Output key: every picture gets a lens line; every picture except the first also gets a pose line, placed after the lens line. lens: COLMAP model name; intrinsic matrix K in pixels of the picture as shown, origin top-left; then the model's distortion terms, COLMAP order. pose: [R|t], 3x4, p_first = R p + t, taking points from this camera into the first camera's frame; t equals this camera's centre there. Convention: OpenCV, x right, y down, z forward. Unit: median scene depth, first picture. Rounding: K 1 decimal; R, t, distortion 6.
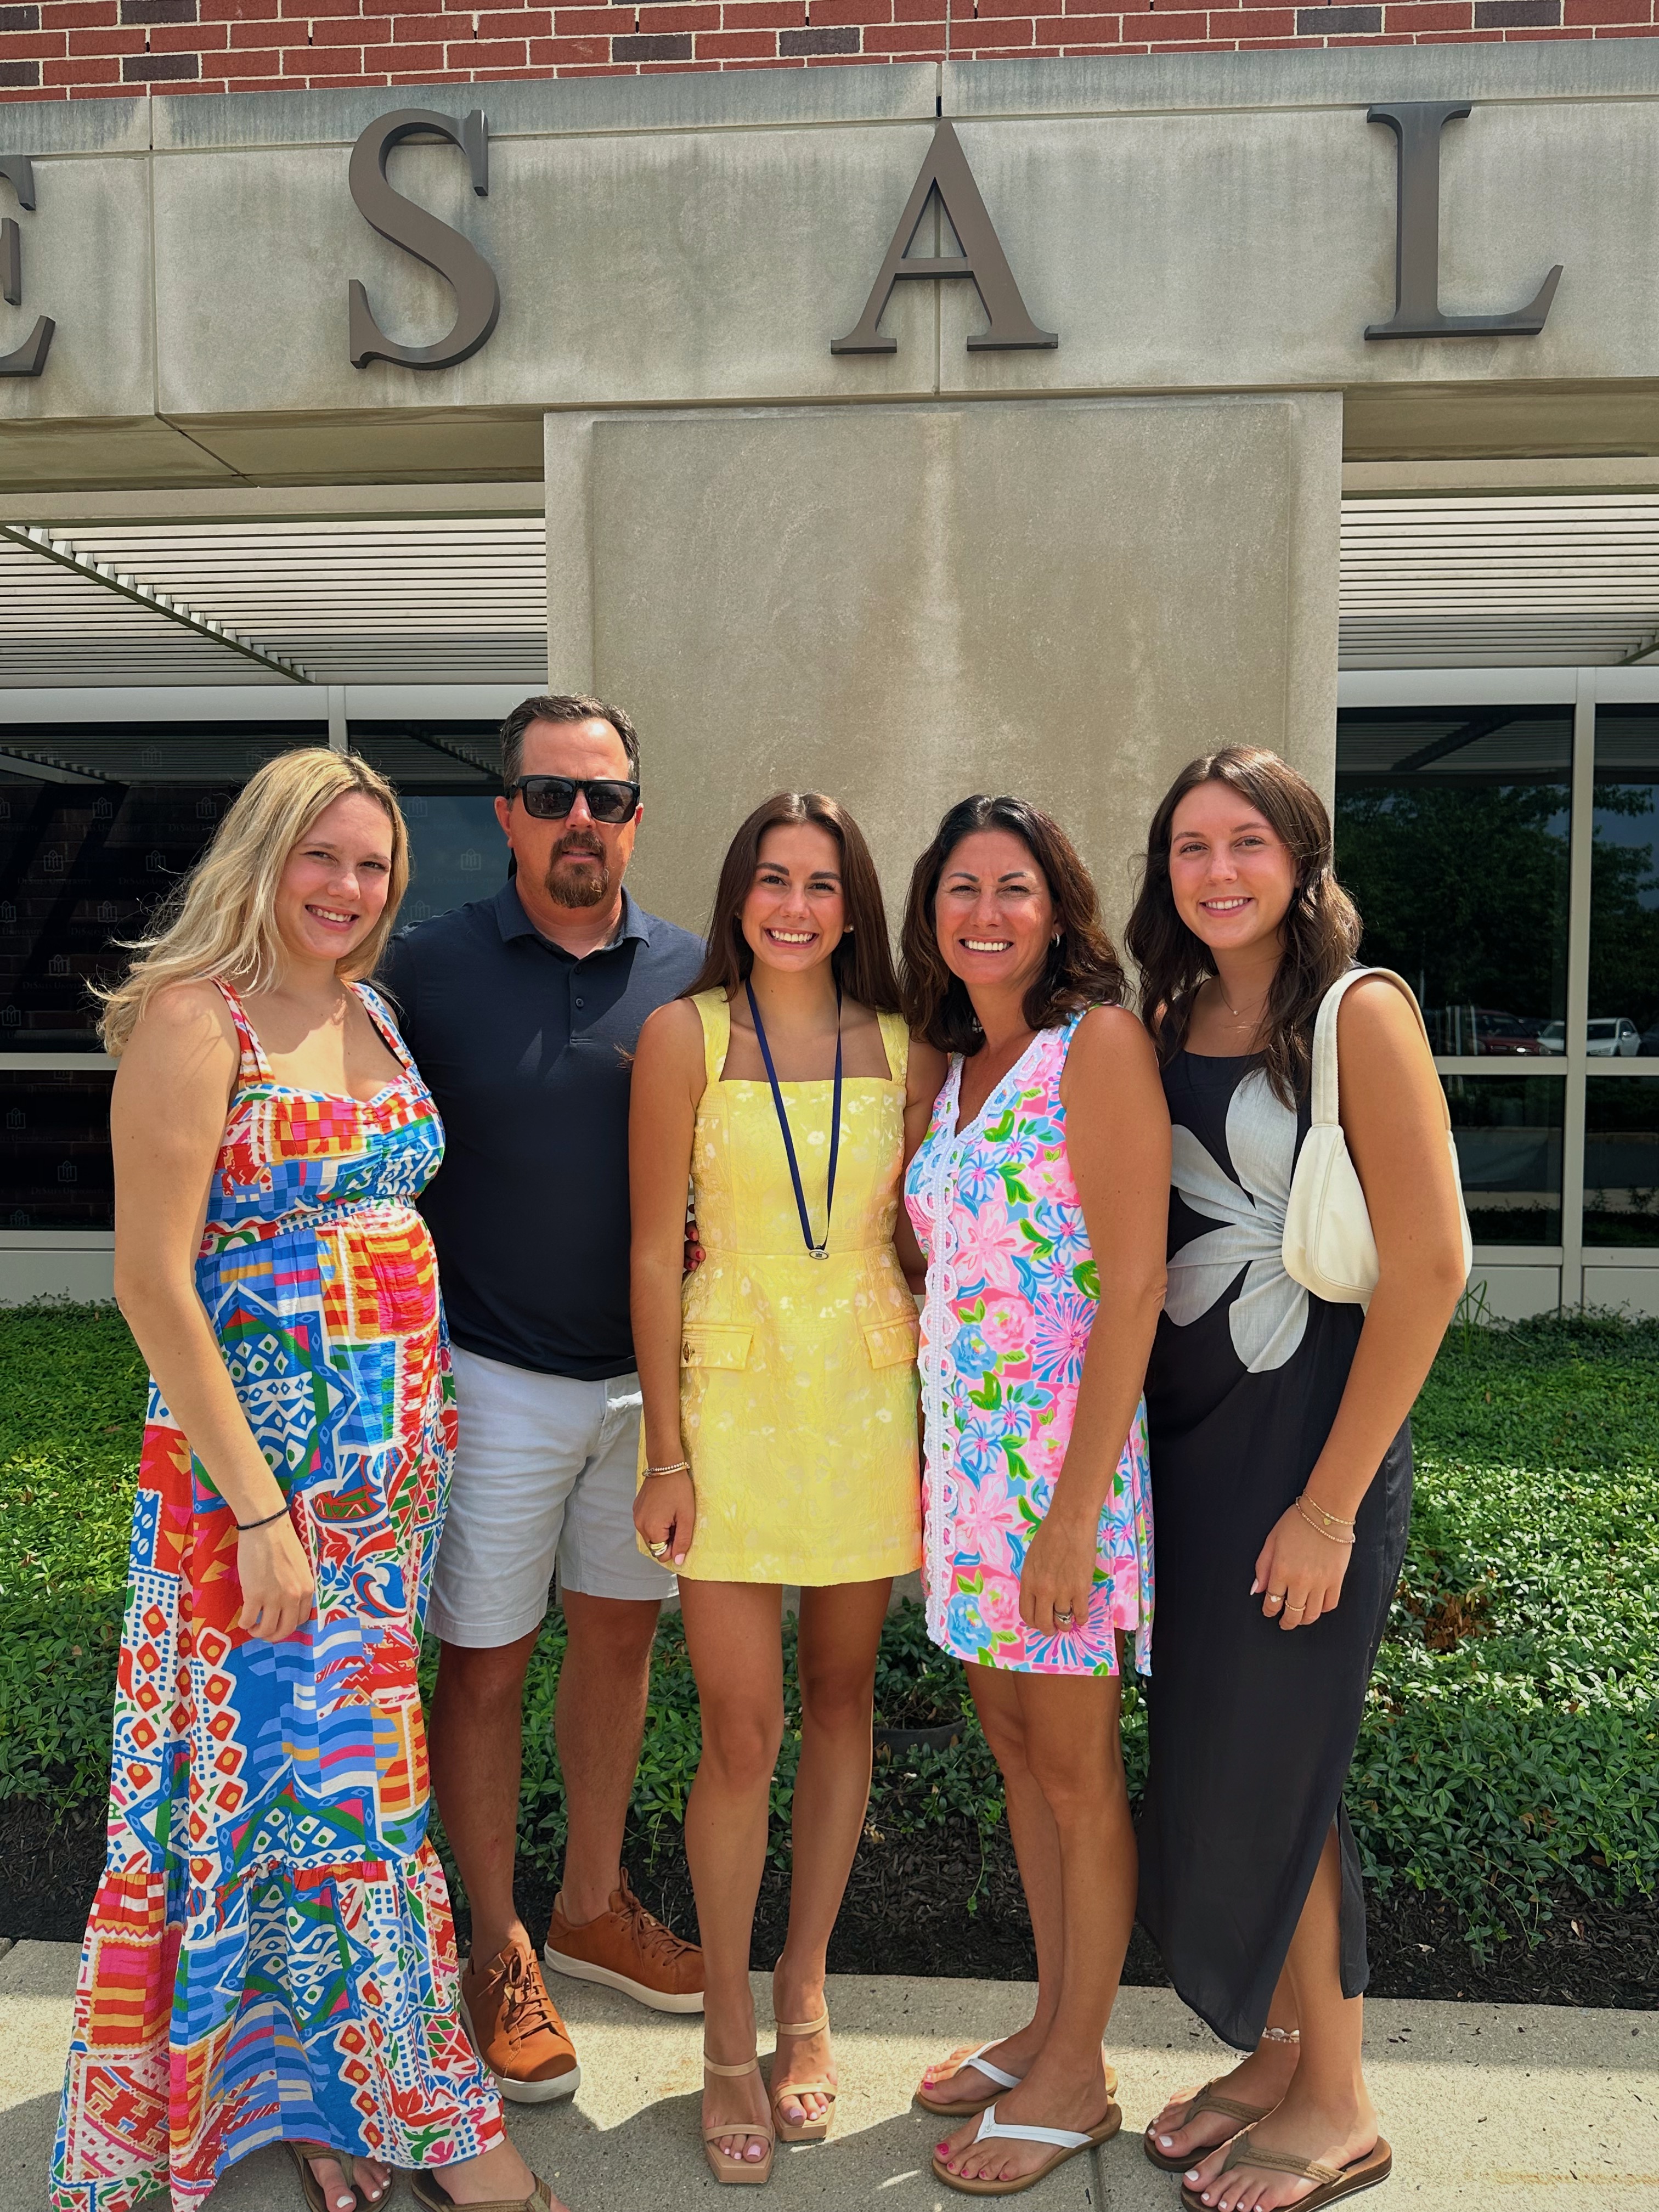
lens RADIAL K [[1736.1, 0, 824.3], [0, 1736.1, 1107.4], [0, 0, 1]] dist [0.050999, -0.063926]
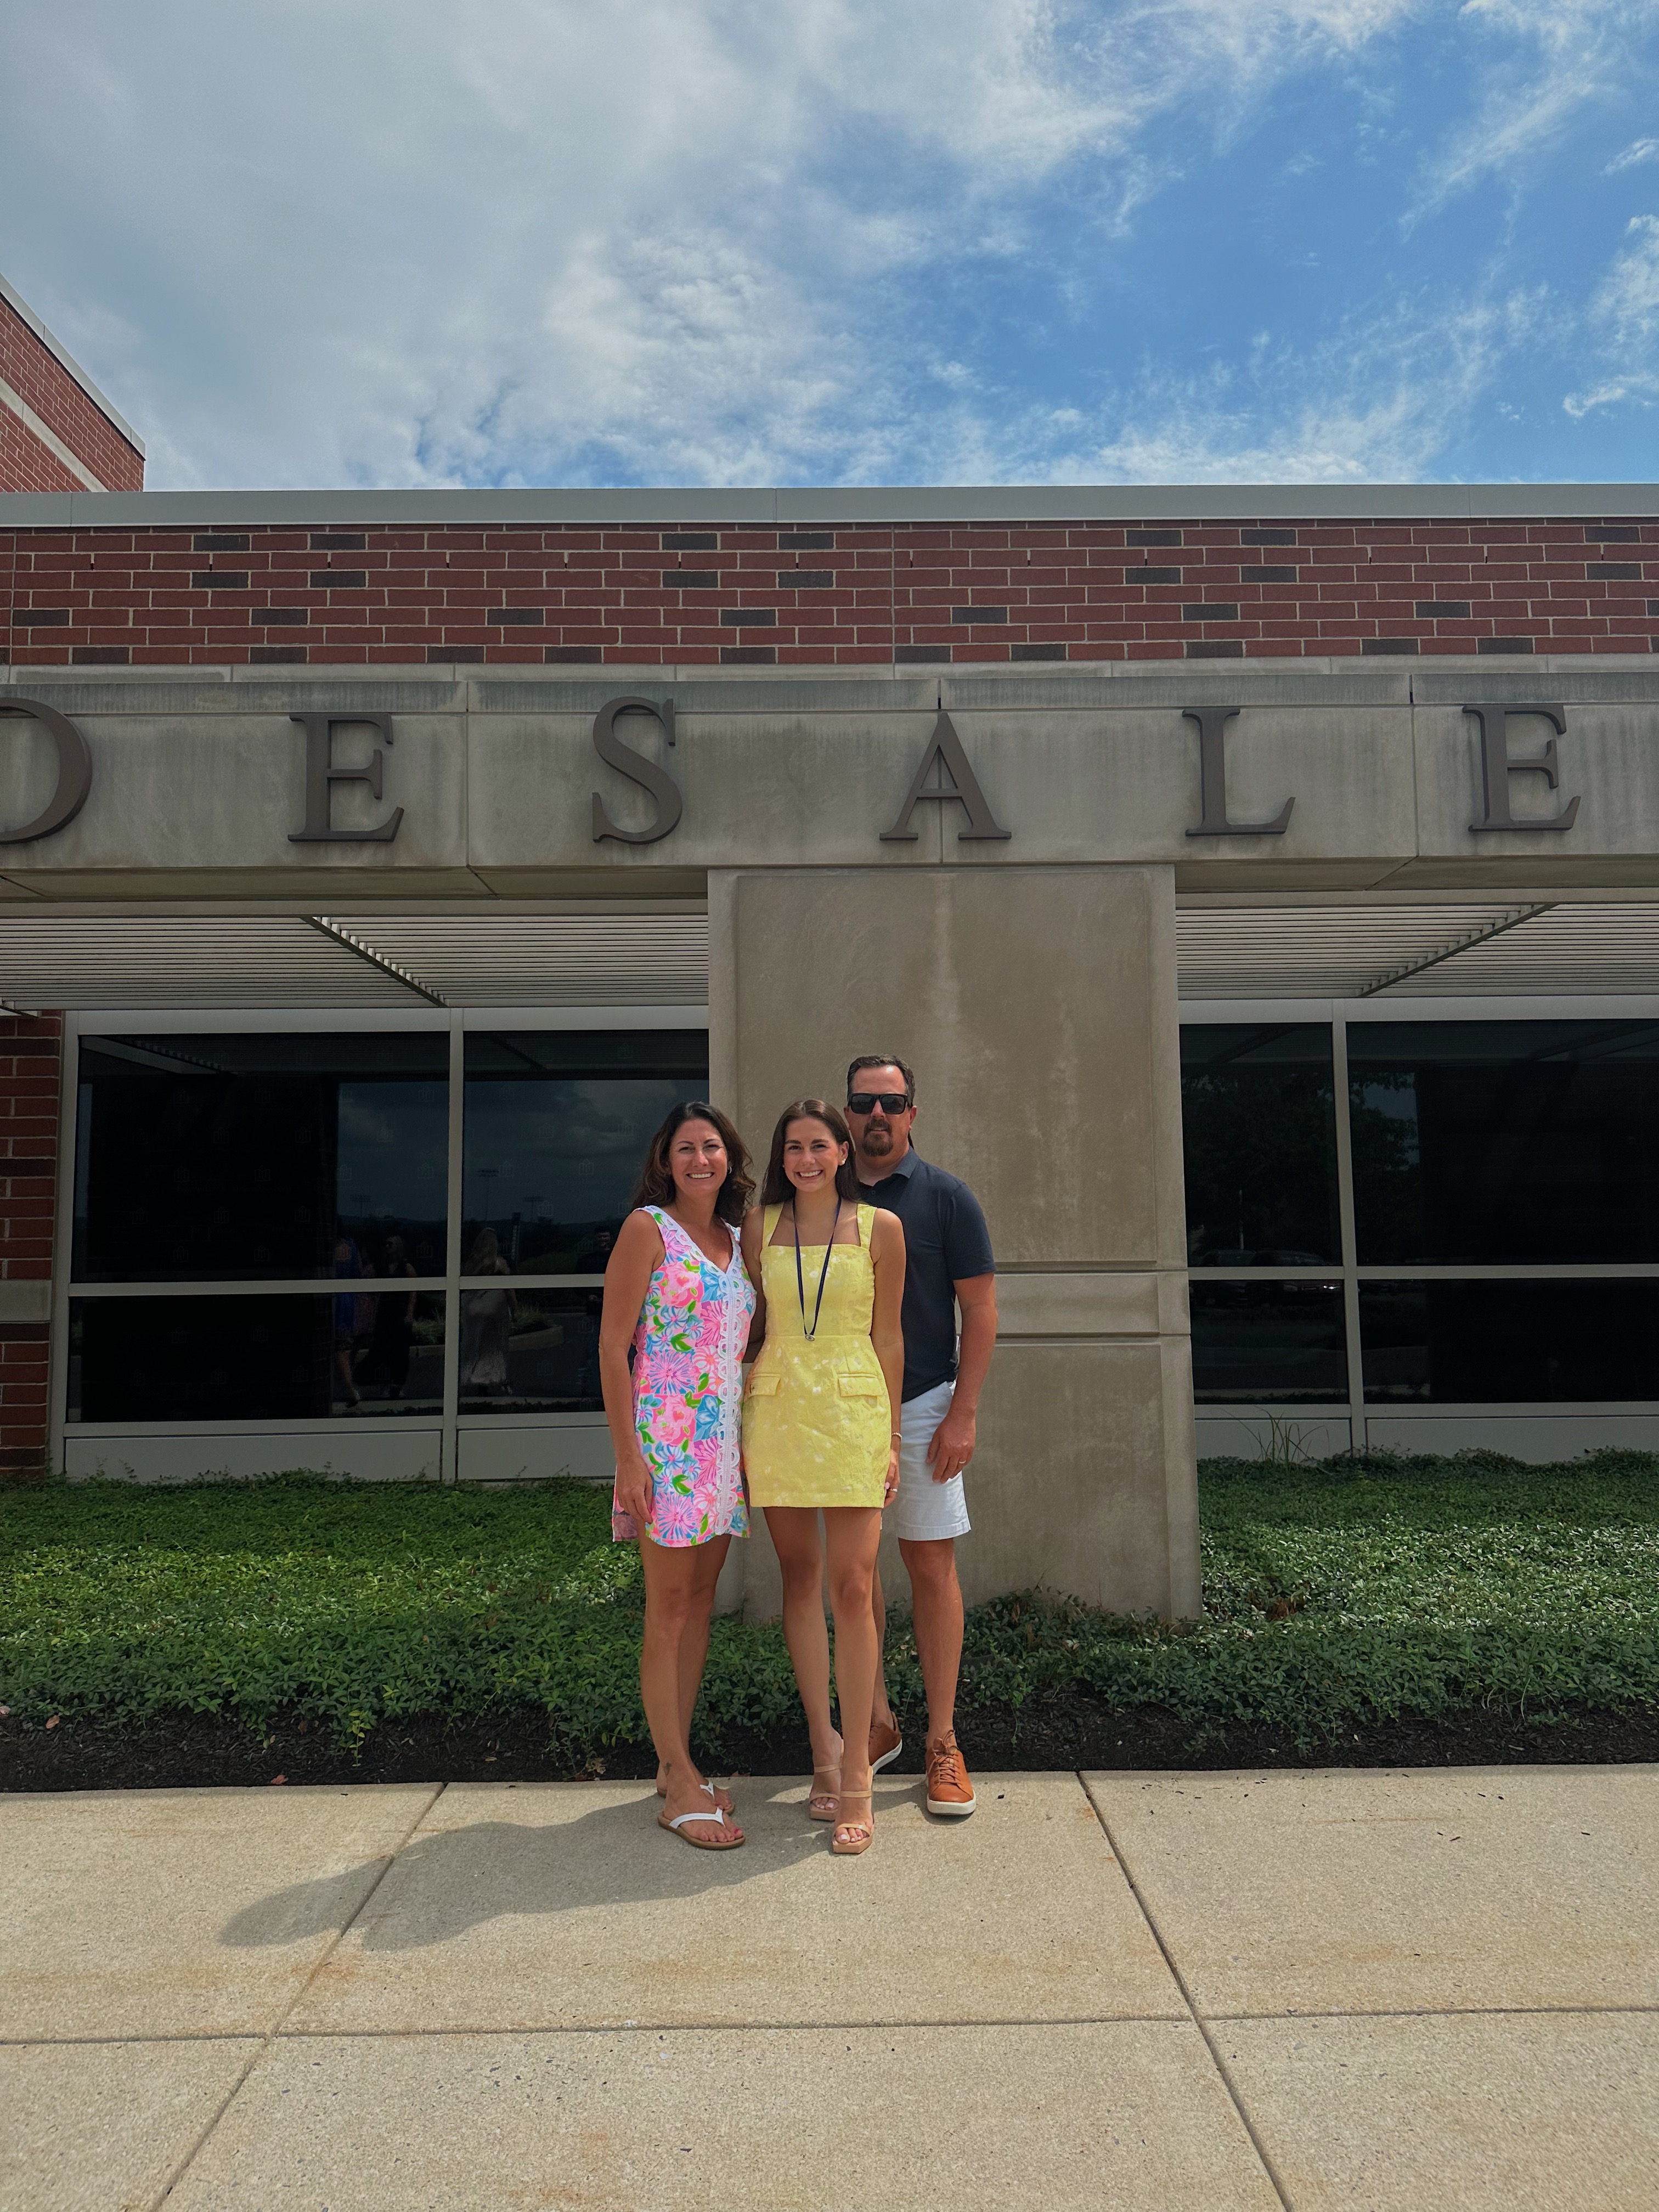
lens RADIAL K [[1602.0, 0, 851.8], [0, 1602.0, 1100.5], [0, 0, 1]] dist [0.097866, -0.075801]
pose [[0.995743, -0.002768, 0.092132, -0.167218], [0.017191, 0.987588, -0.156124, 0.064689], [-0.090557, 0.157043, 0.983431, -0.495035]]
